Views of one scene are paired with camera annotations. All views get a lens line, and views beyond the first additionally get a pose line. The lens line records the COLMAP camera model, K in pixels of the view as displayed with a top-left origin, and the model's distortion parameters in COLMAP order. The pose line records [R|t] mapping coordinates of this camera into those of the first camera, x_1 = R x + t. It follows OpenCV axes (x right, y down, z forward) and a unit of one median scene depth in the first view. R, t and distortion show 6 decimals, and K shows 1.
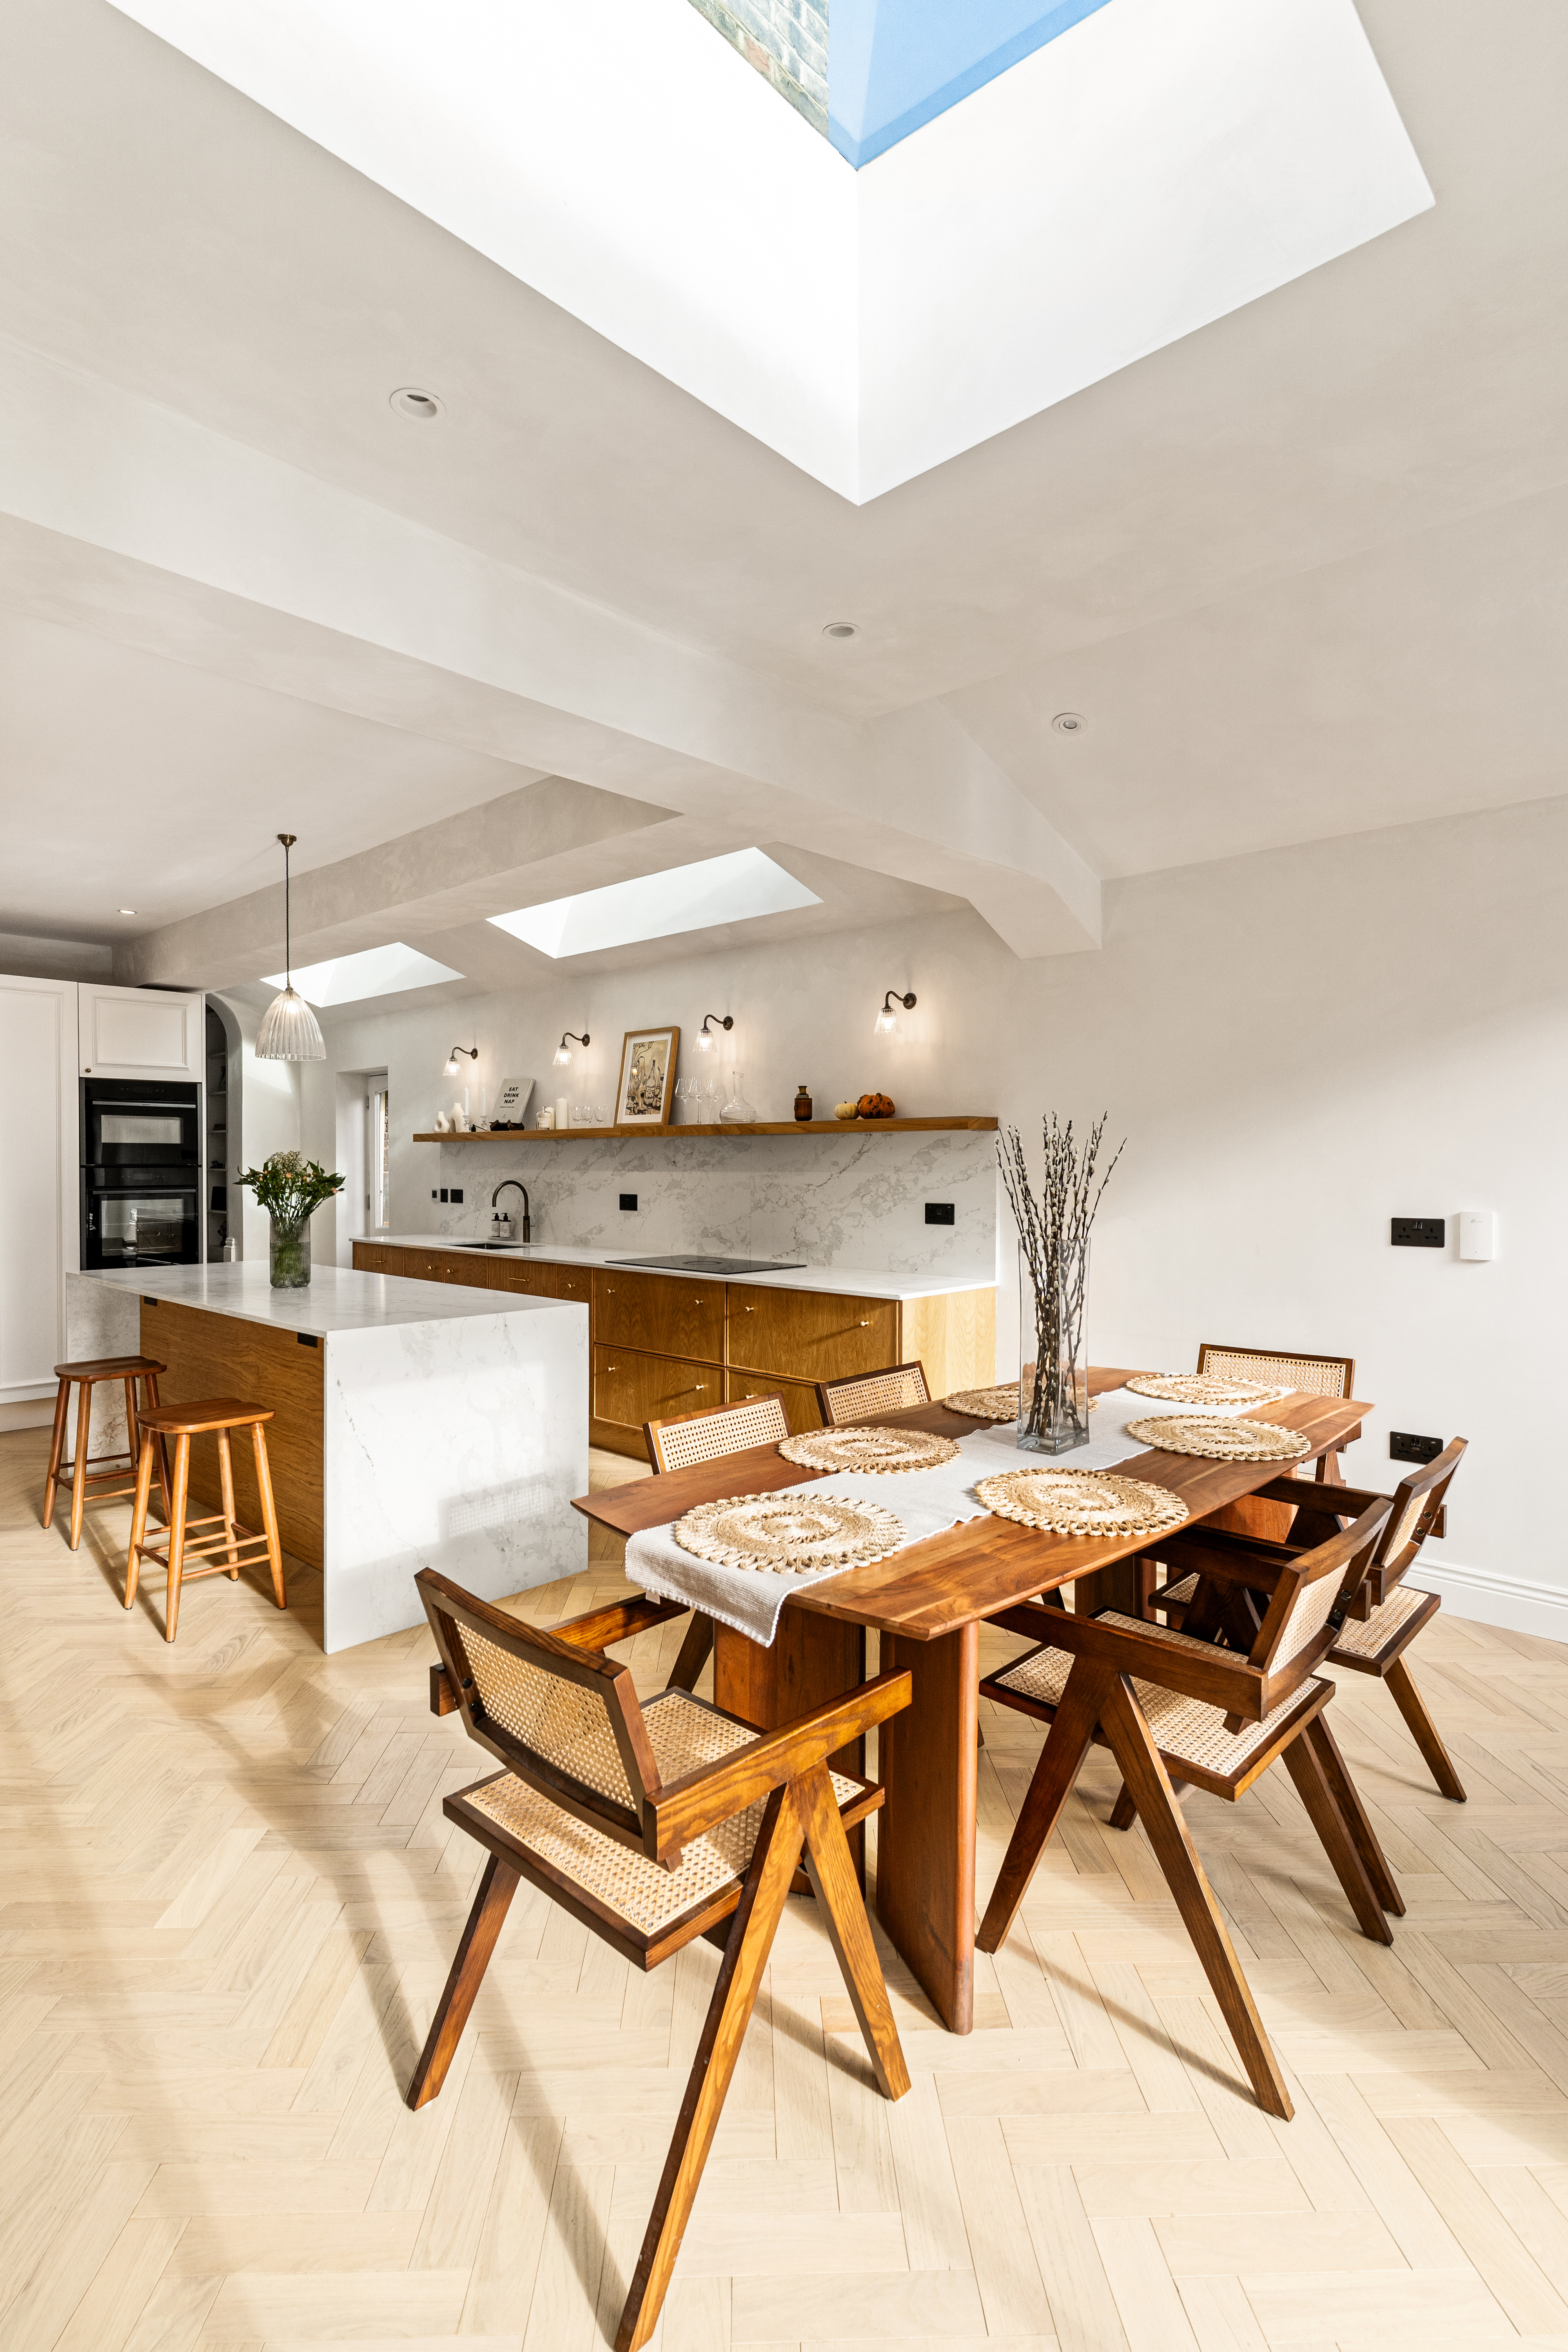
lens RADIAL K [[1128.9, 0, 784.0], [0, 1128.9, 1176.0], [0, 0, 1]] dist [0.002670, 0.000011]
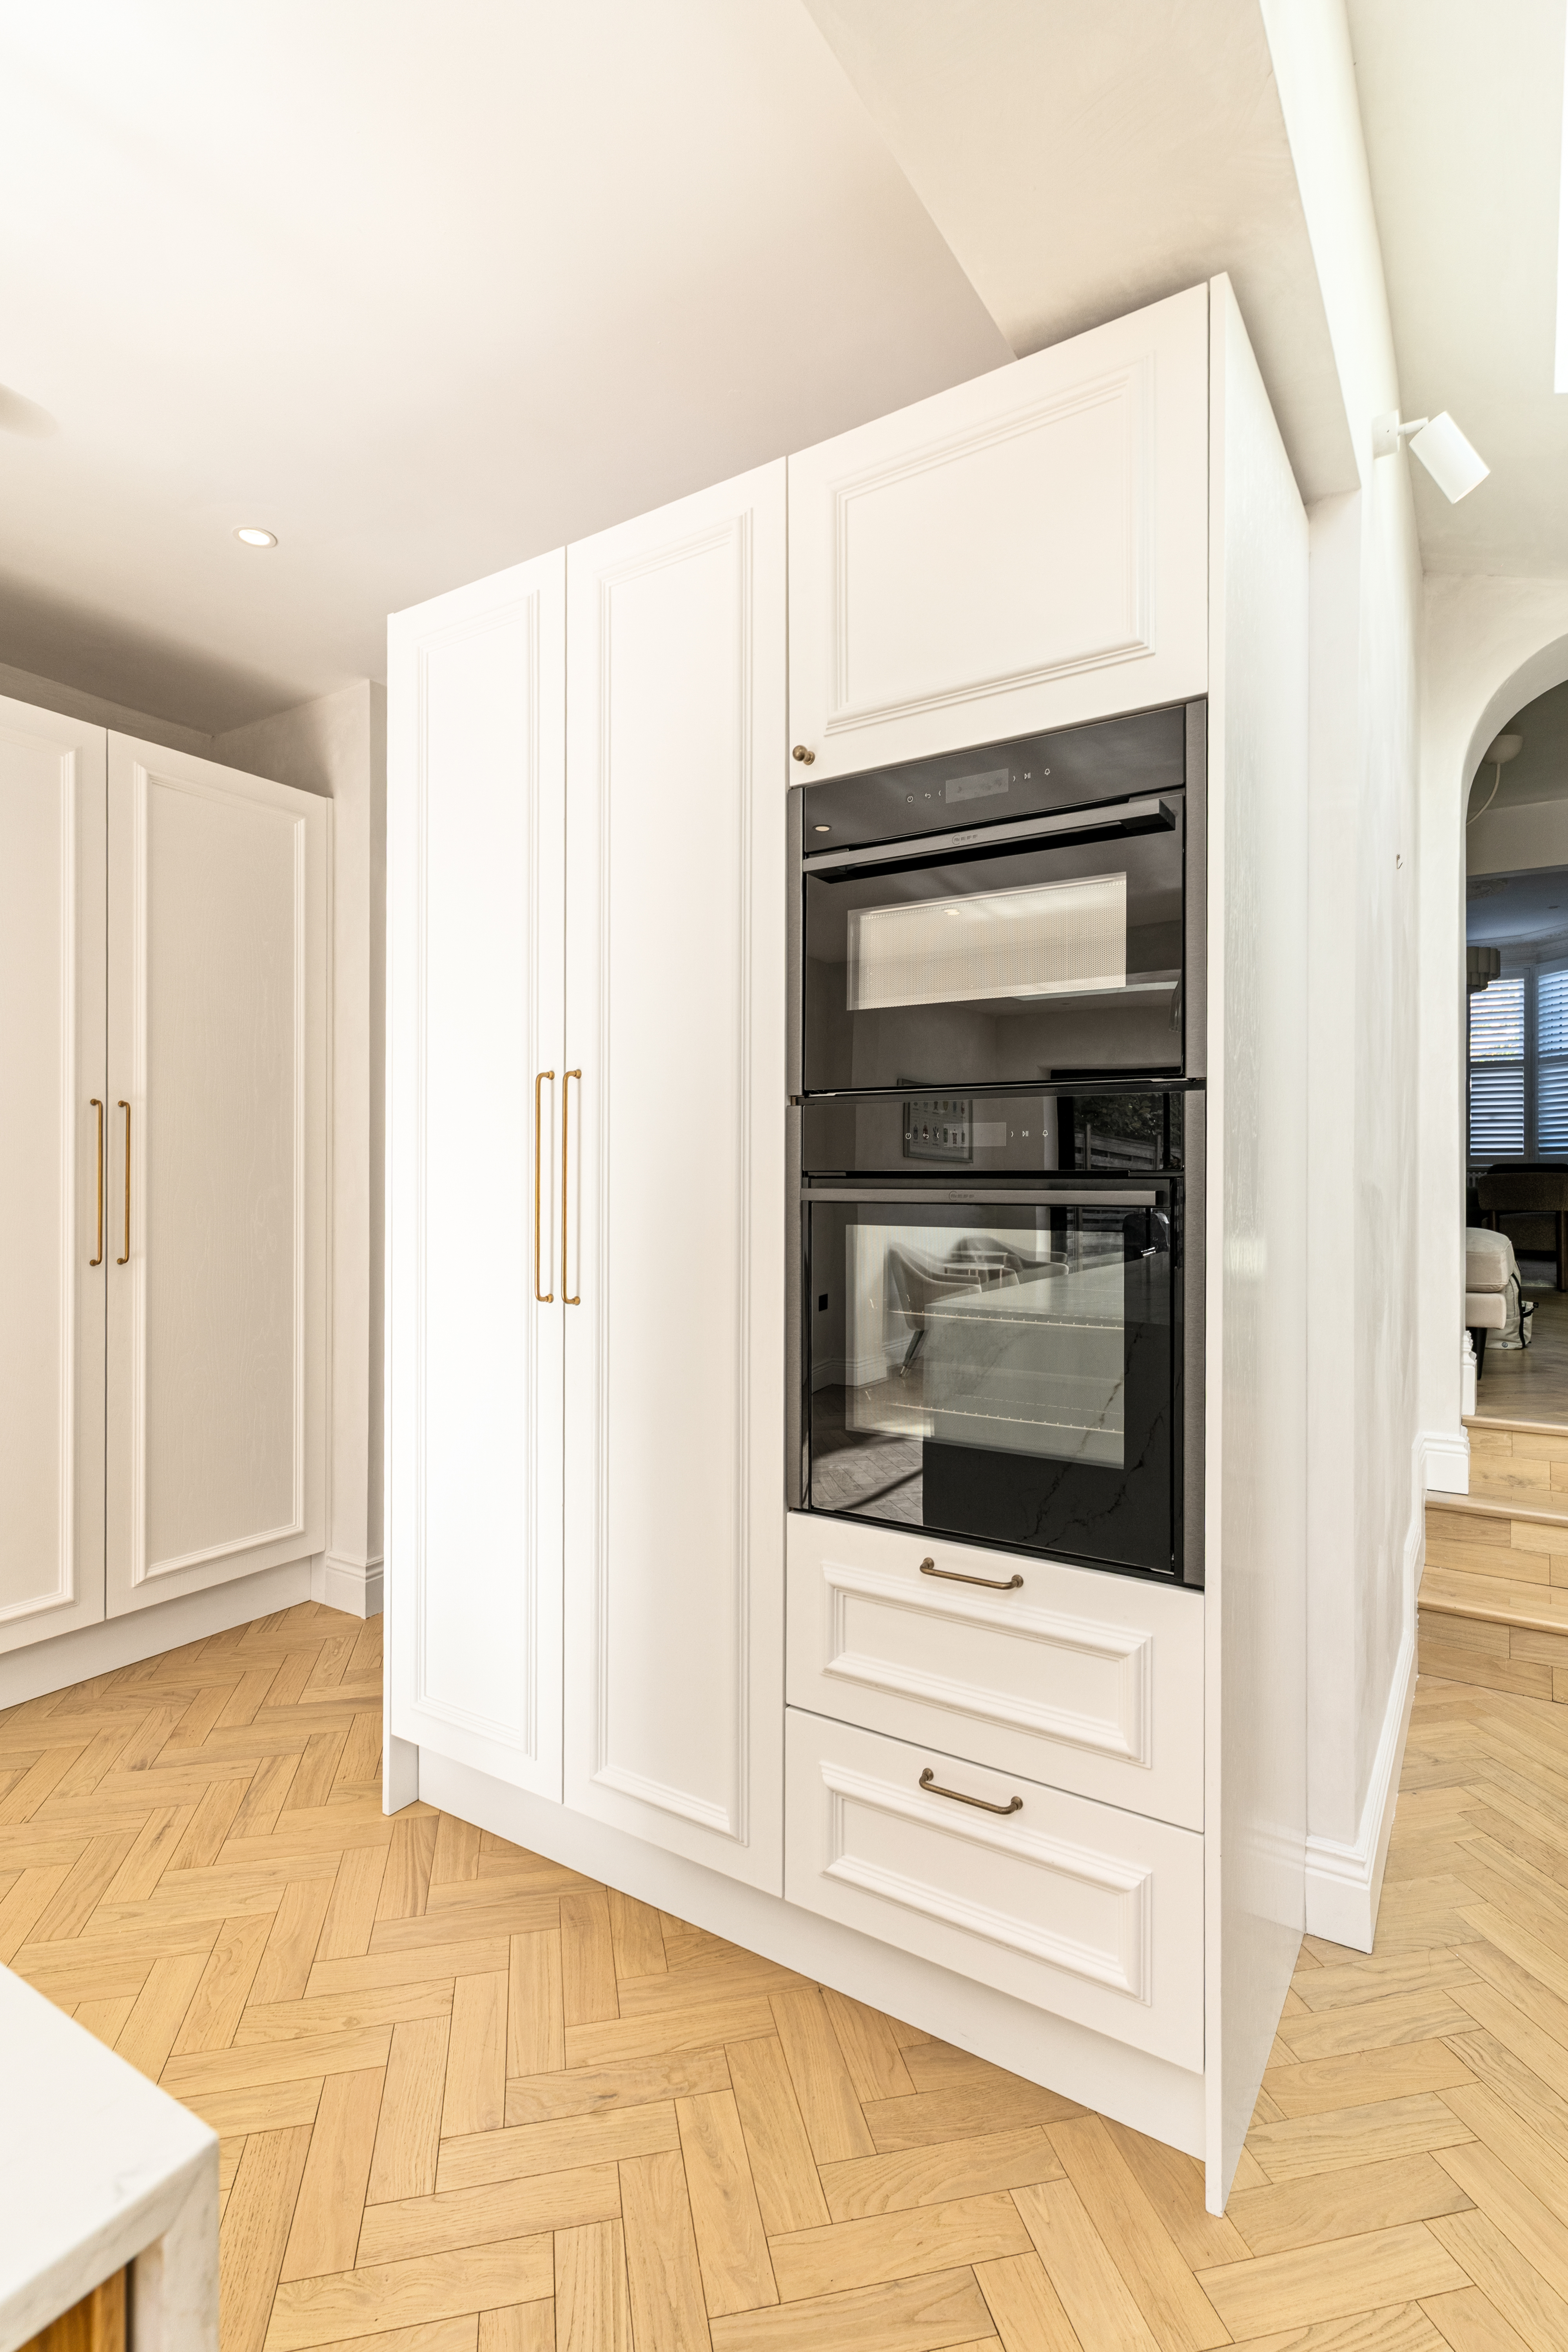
lens RADIAL K [[1137.8, 0, 784.0], [0, 1137.8, 1176.0], [0, 0, 1]] dist [0.004302, -0.001245]
pose [[0.181664, 0.000123, -0.983361, -0.345659], [-0.010982, 0.999938, -0.001903, 0.011192], [0.983299, 0.011145, 0.181655, 0.958218]]
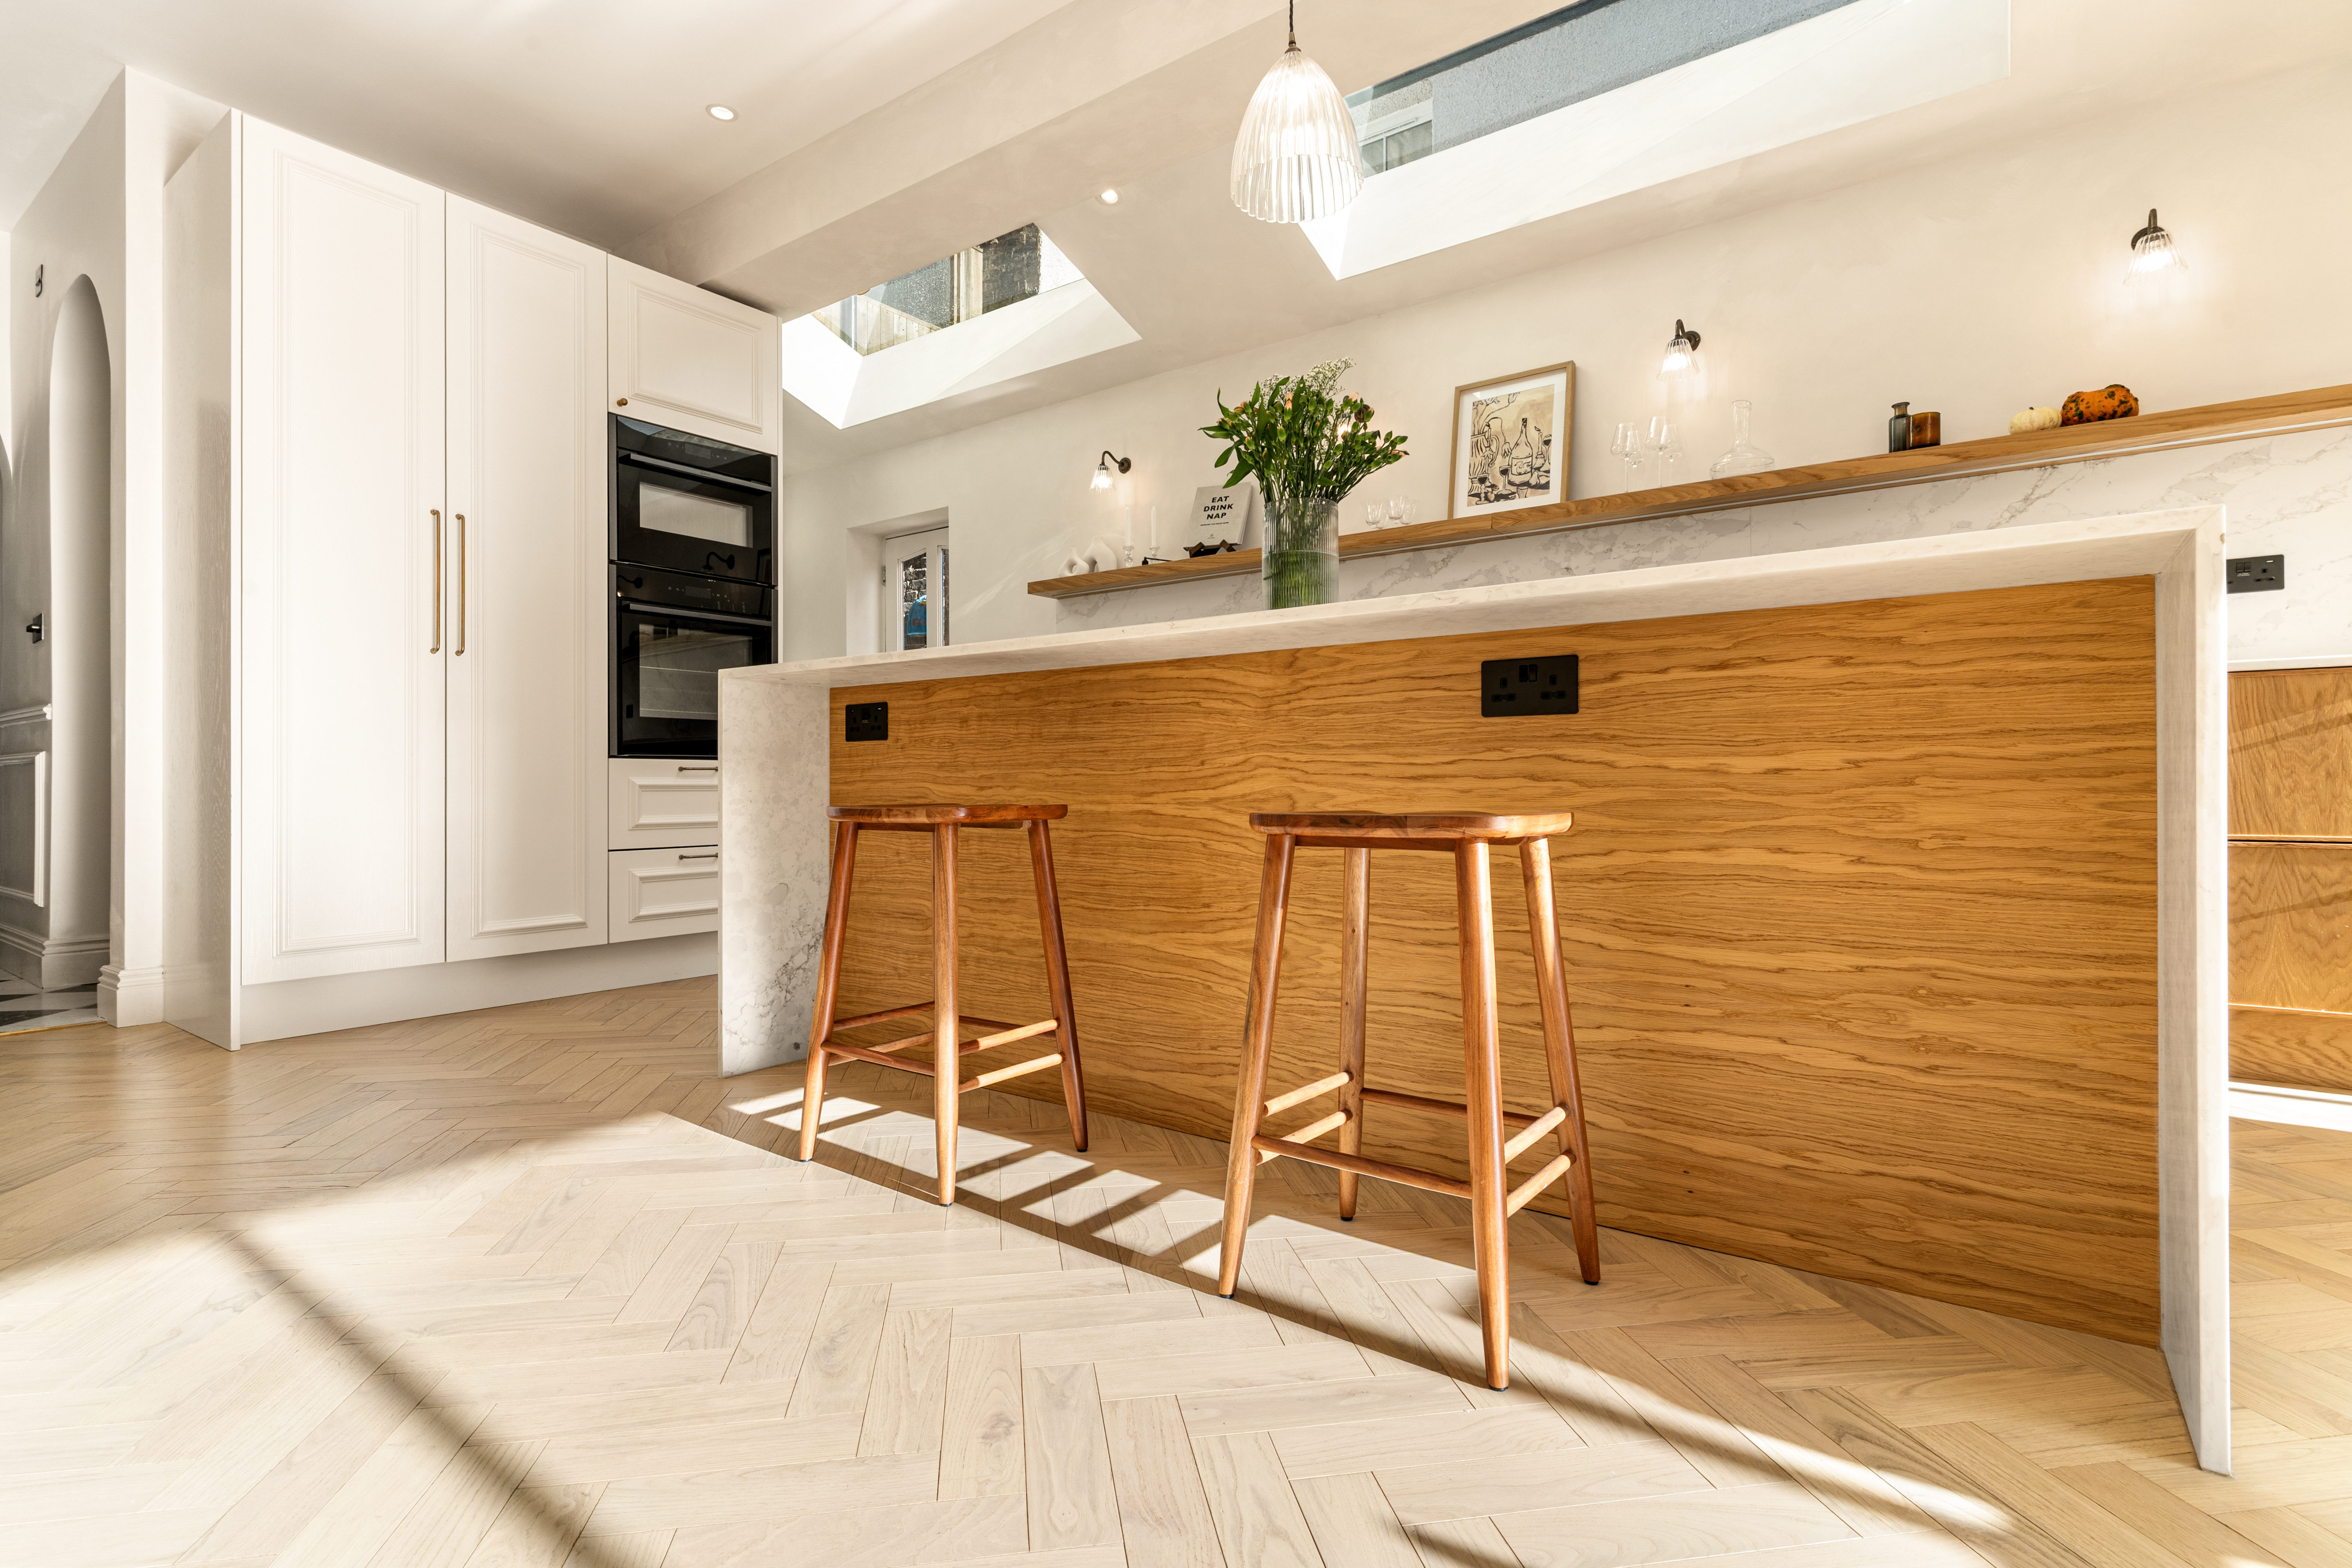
lens RADIAL K [[1124.8, 0, 1169.6], [0, 1124.8, 777.5], [0, 0, 1]] dist [0.002375, -0.001560]
pose [[0.992545, -0.003286, 0.121833, -0.406618], [0.005600, 0.999810, -0.018657, 0.119845], [-0.121749, 0.019200, 0.992375, 0.381195]]
